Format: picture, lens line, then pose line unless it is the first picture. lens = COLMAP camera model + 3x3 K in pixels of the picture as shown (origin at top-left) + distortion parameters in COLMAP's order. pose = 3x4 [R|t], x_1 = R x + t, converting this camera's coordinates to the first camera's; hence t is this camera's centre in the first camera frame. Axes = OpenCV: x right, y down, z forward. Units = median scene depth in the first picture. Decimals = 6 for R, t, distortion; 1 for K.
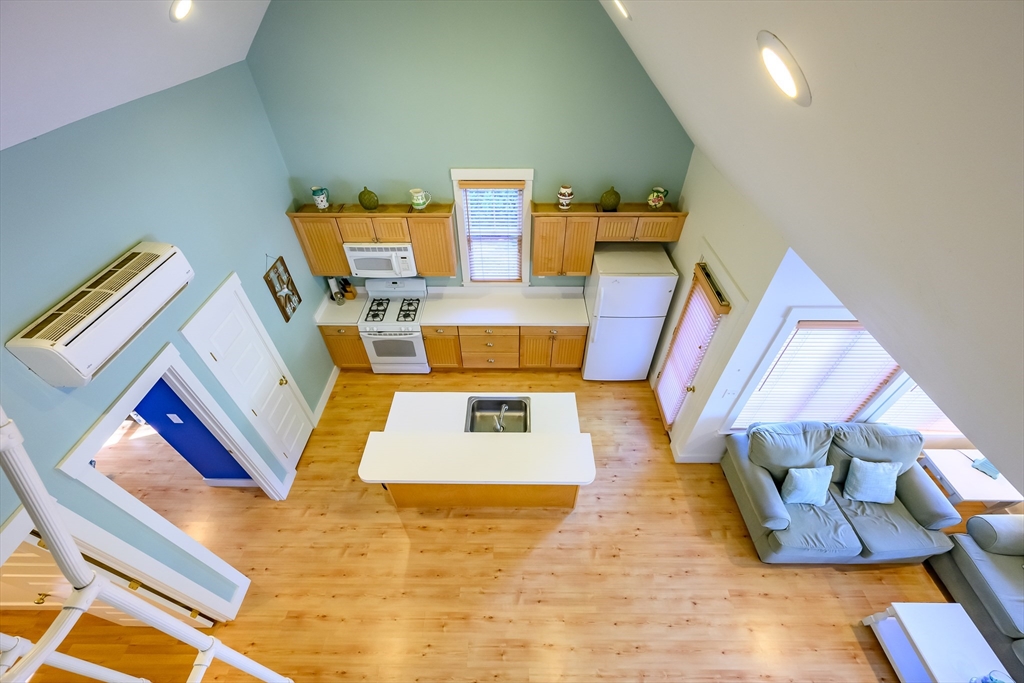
lens RADIAL K [[404.1, 0, 509.0], [0, 404.1, 335.9], [0, 0, 1]] dist [0.003056, 0.000598]
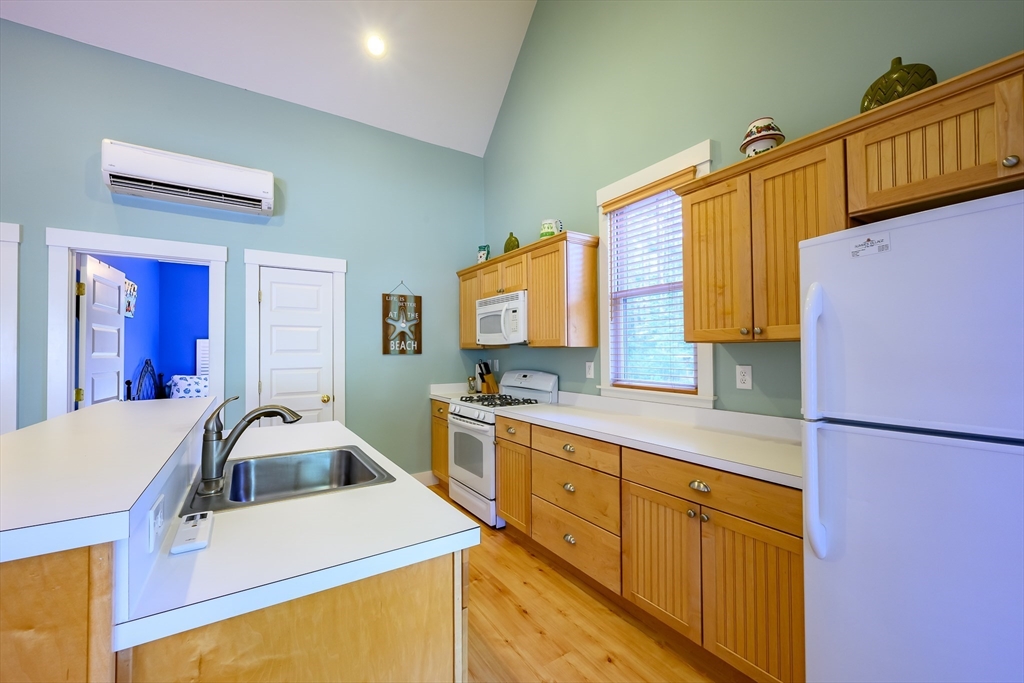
lens RADIAL K [[404.1, 0, 516.0], [0, 404.1, 347.2], [0, 0, 1]] dist [0.003056, 0.000598]
pose [[0.566221, -0.008445, -0.824210, 0.329674], [-0.559139, 0.730757, -0.391609, 0.132115], [0.605604, 0.682586, 0.409048, 0.753744]]
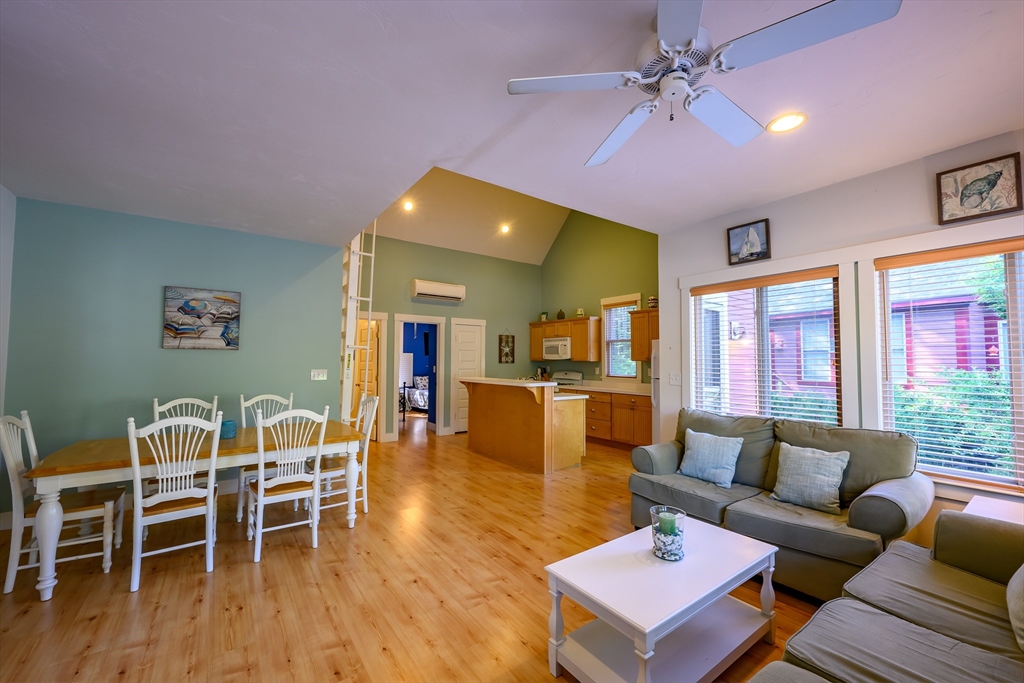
lens RADIAL K [[404.1, 0, 518.4], [0, 404.1, 340.9], [0, 0, 1]] dist [0.003056, 0.000598]
pose [[0.610377, -0.032414, -0.791448, 0.953968], [-0.545947, 0.706721, -0.449986, 0.656685], [0.573918, 0.706750, 0.413670, 0.179760]]
